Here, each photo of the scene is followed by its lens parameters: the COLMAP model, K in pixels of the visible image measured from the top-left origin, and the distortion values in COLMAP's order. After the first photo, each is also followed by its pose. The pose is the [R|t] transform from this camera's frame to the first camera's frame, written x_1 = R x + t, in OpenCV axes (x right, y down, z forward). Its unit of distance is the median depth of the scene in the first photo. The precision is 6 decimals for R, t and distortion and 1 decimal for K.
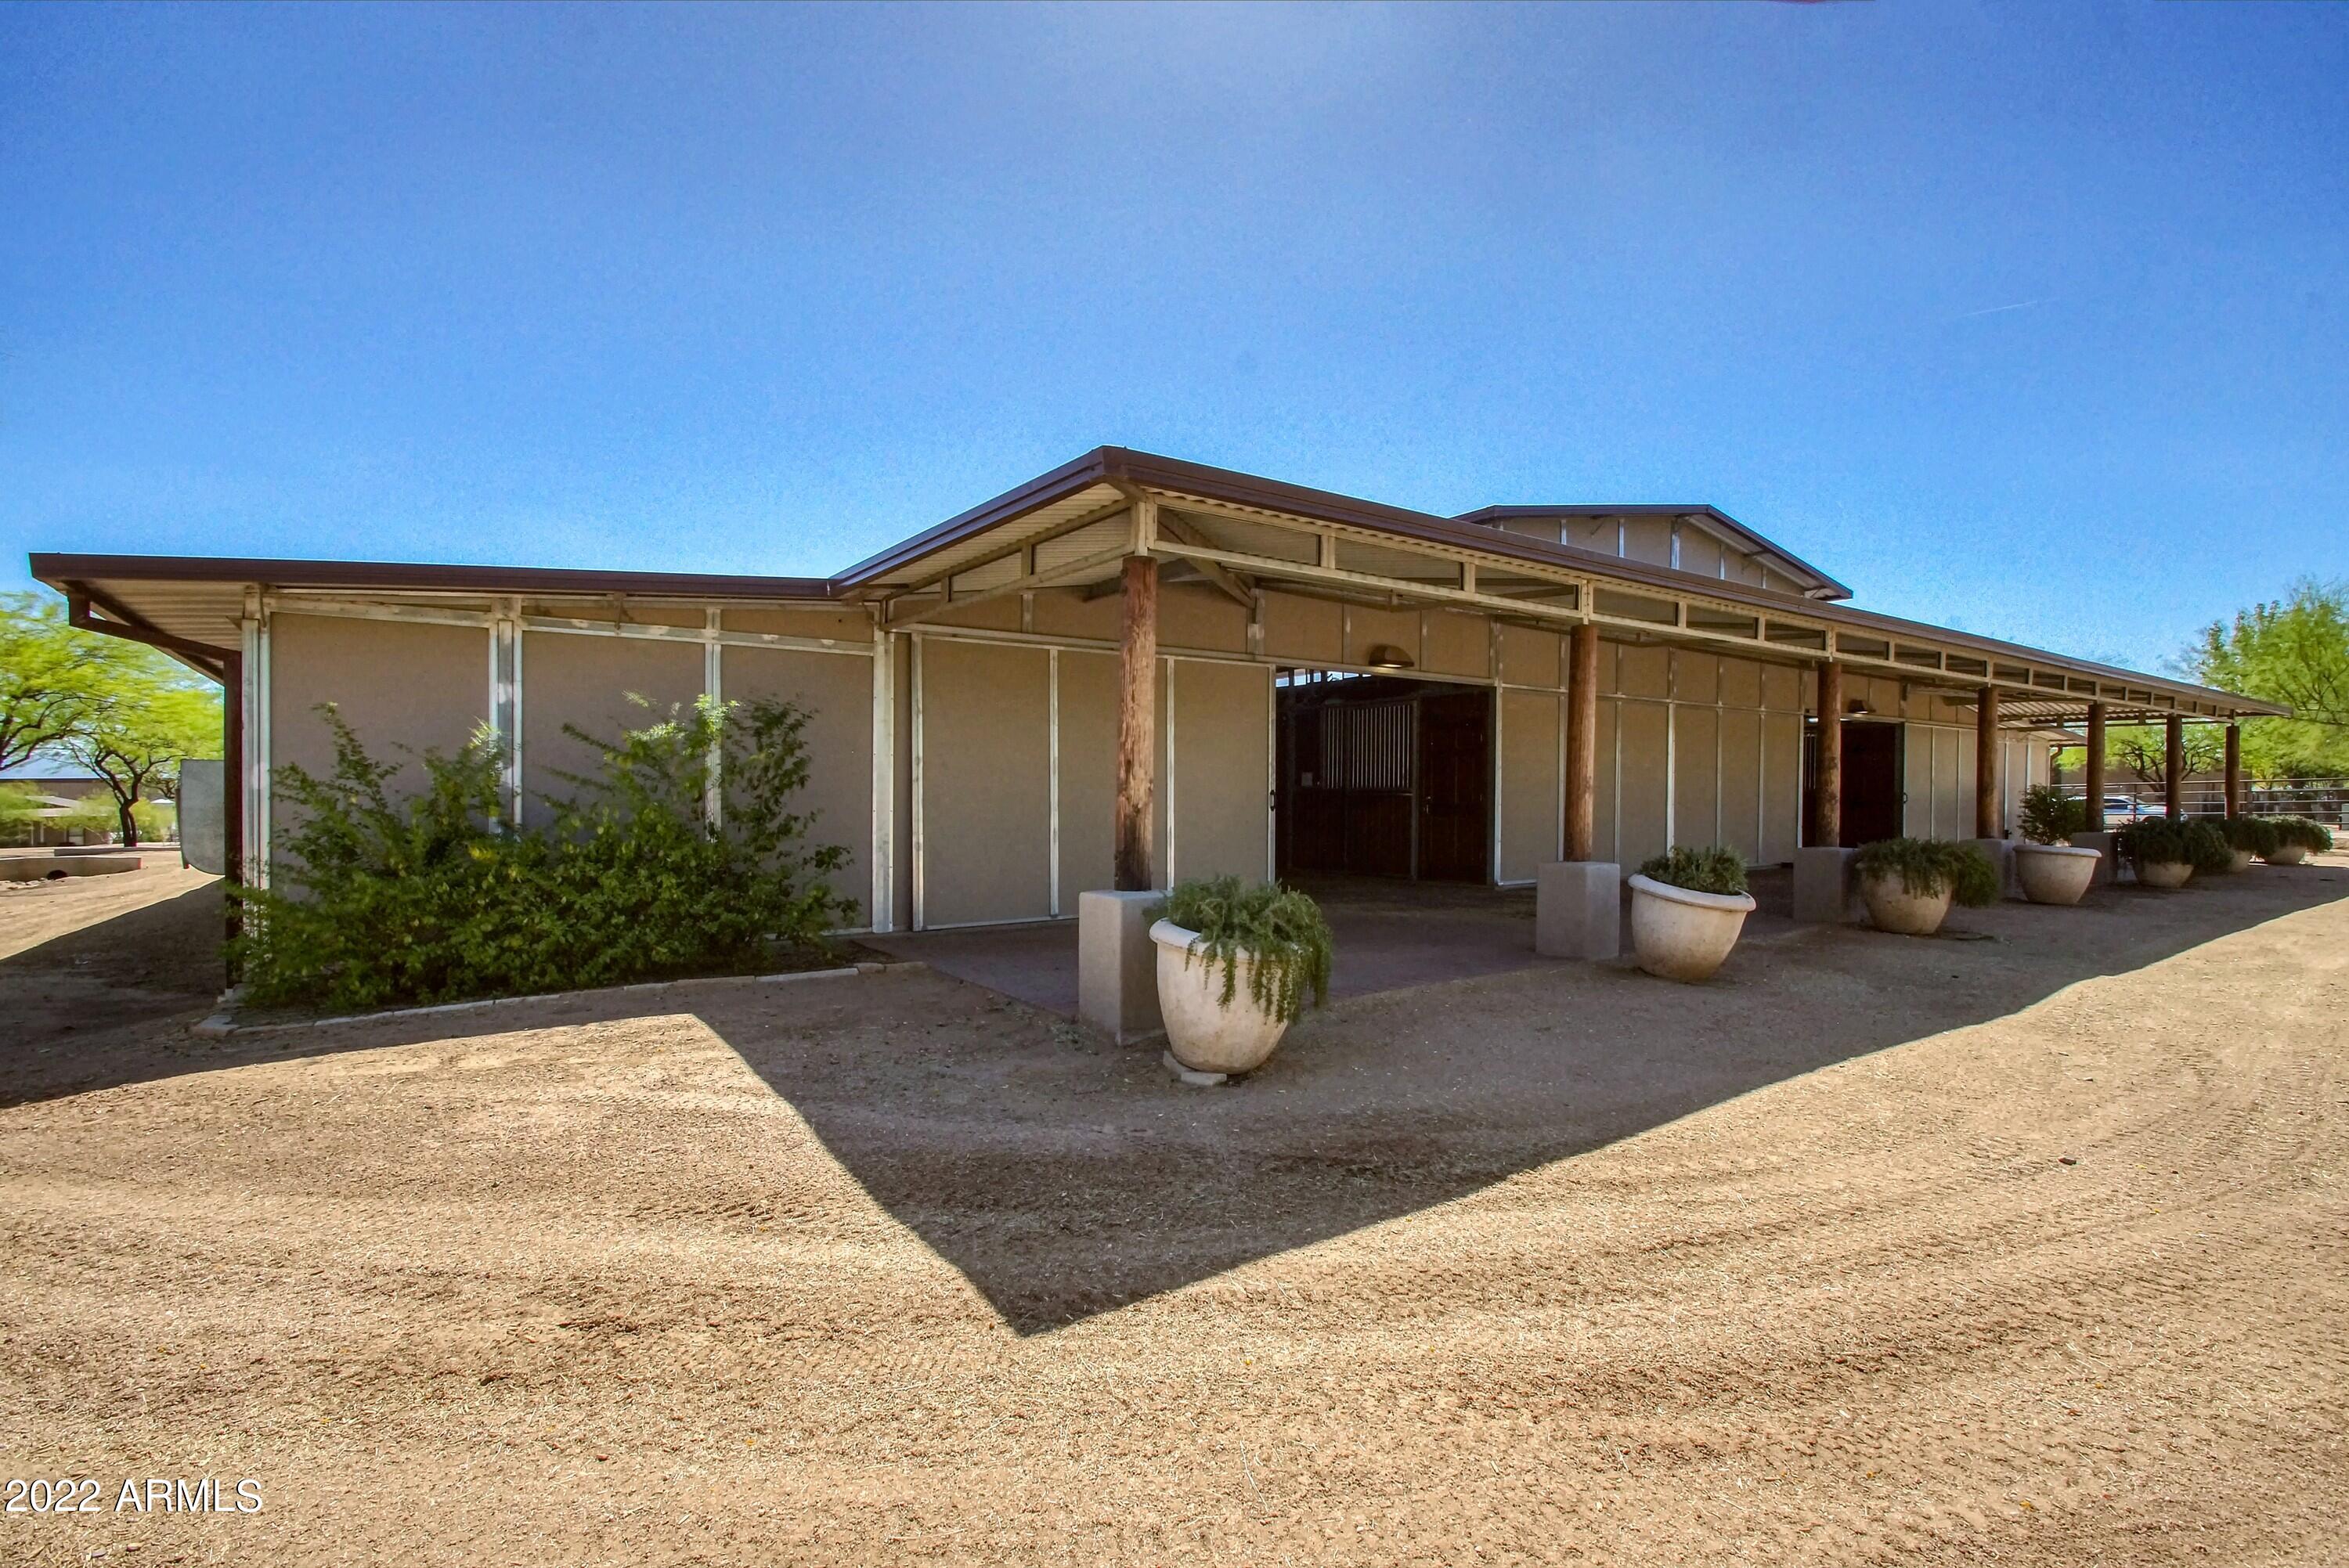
lens RADIAL K [[1078.6, 0, 1179.9], [0, 1078.6, 797.9], [0, 0, 1]] dist [-0.013974, -0.001822]
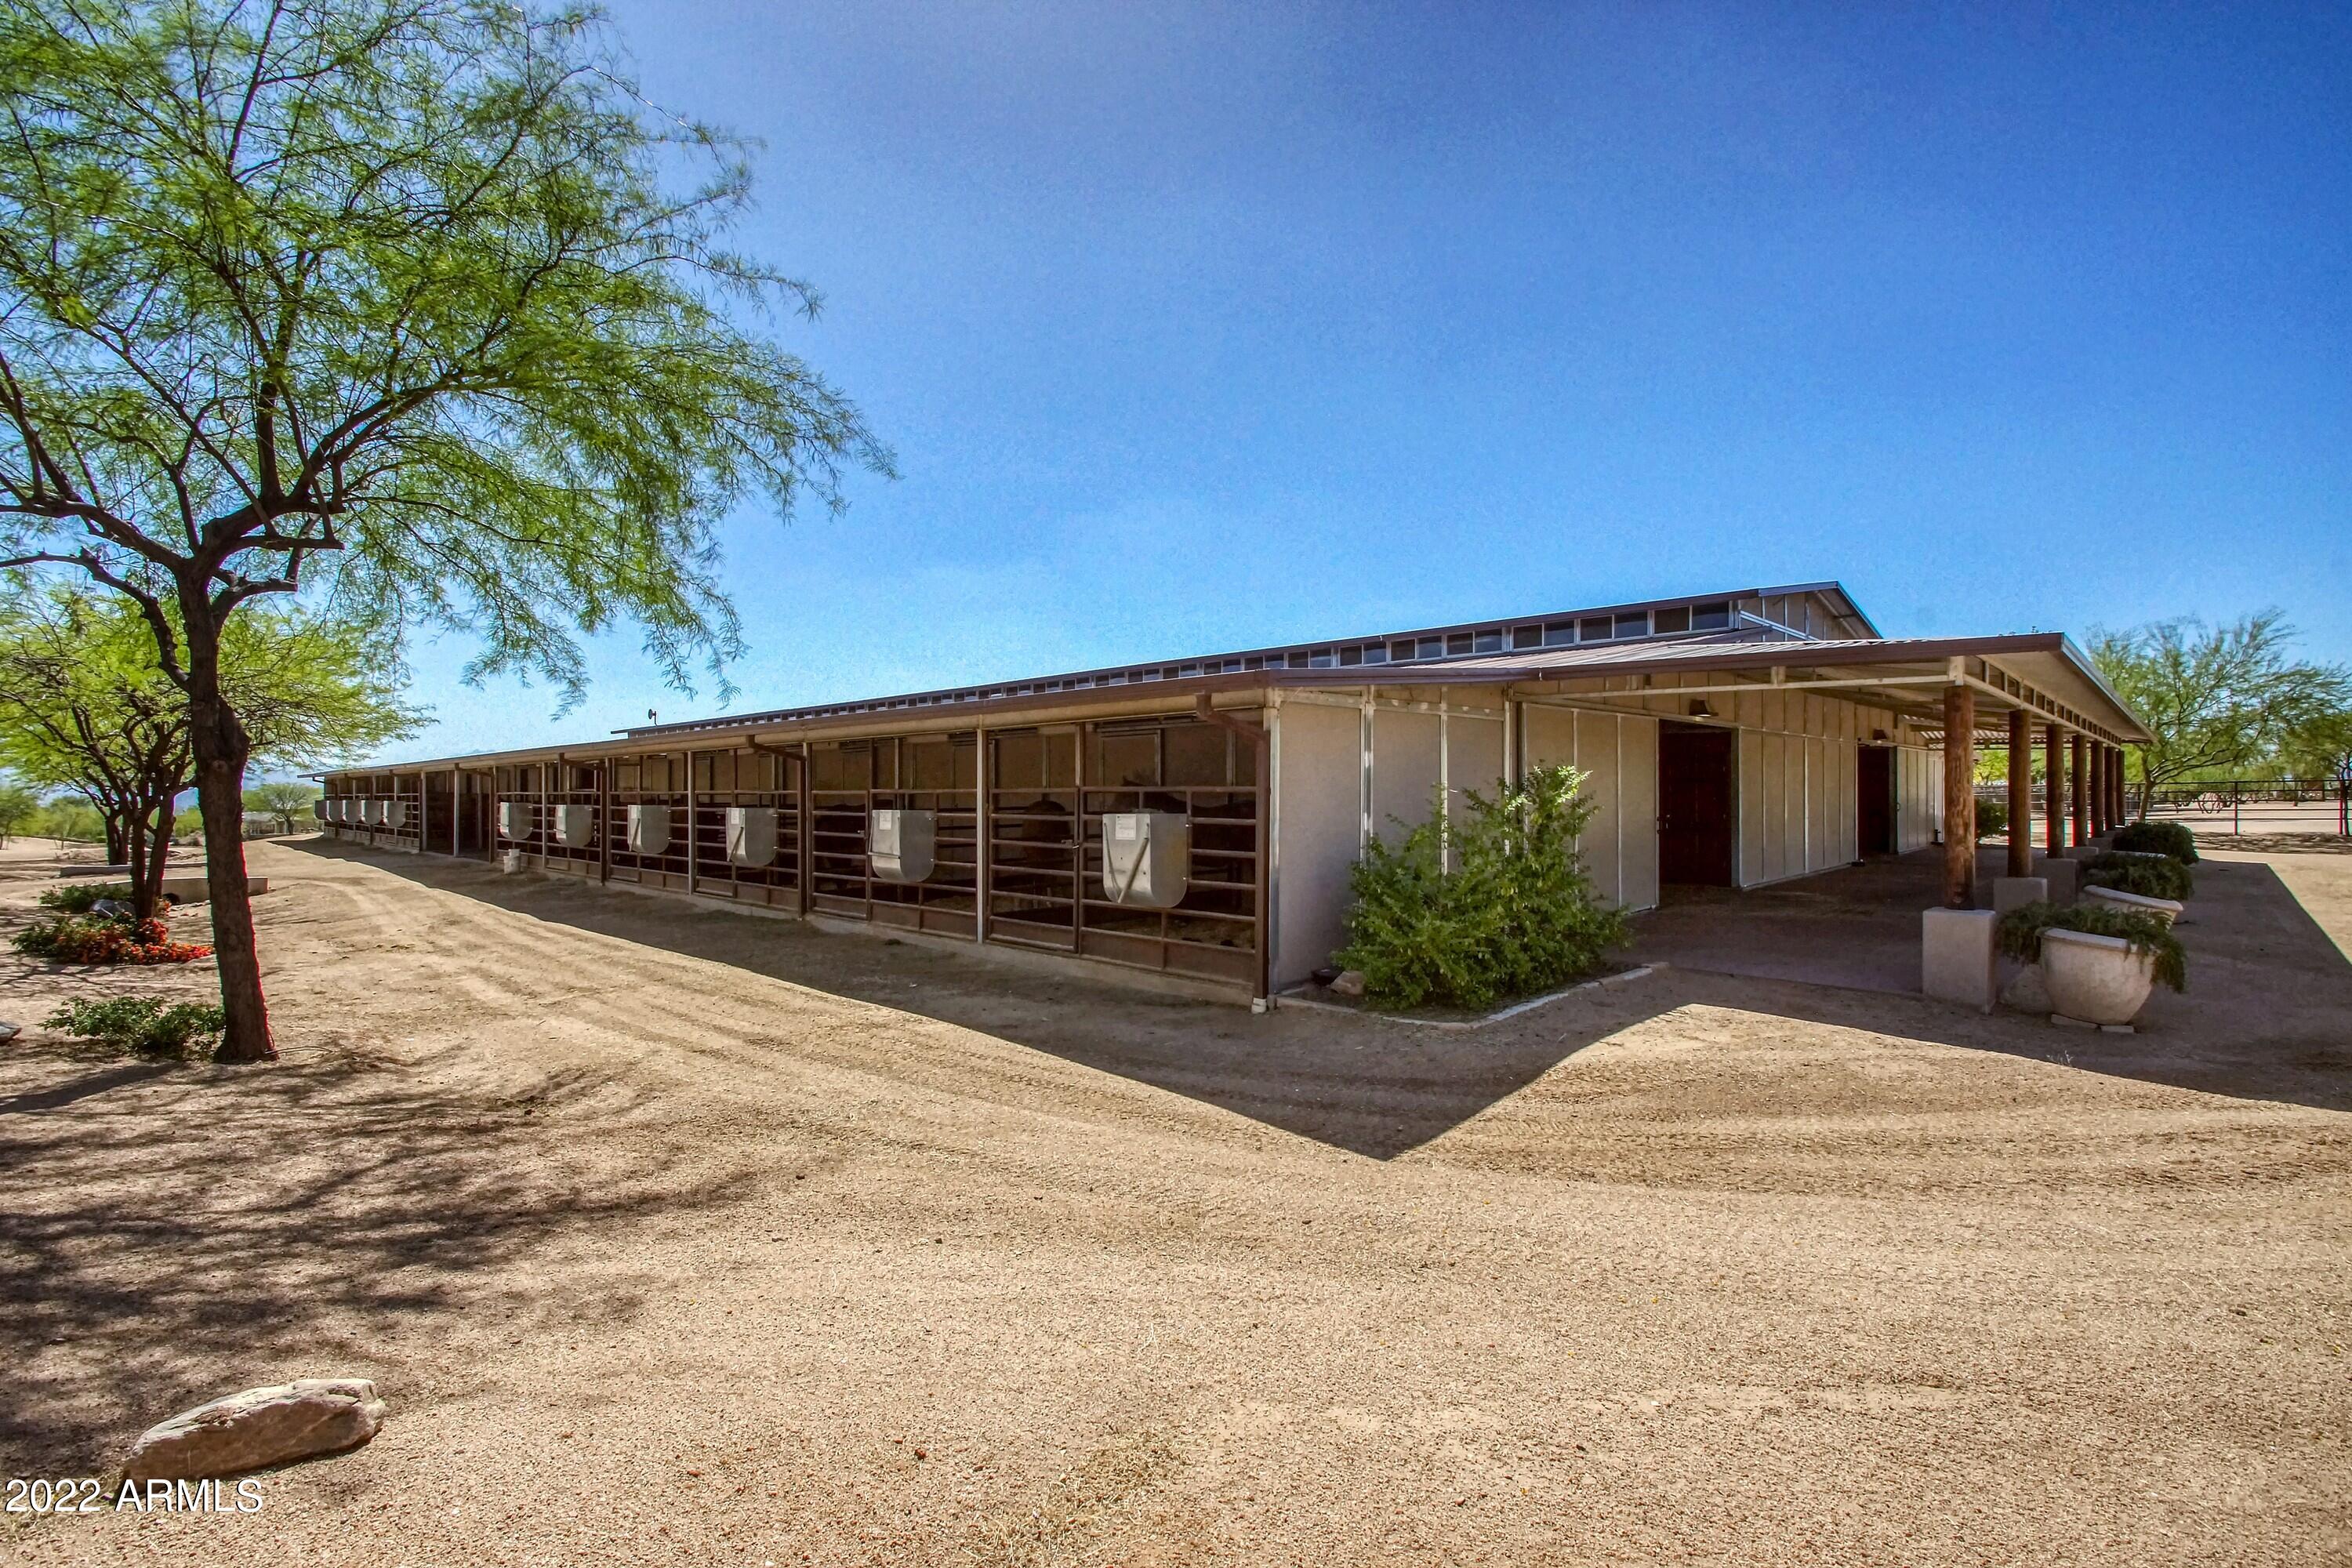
lens RADIAL K [[1080.1, 0, 1167.3], [0, 1080.1, 773.8], [0, 0, 1]] dist [-0.013974, -0.001822]
pose [[0.985299, 0.003594, 0.170803, -1.040574], [-0.002023, 0.999954, -0.009372, -0.065377], [-0.170828, 0.008889, 0.985261, -0.210843]]
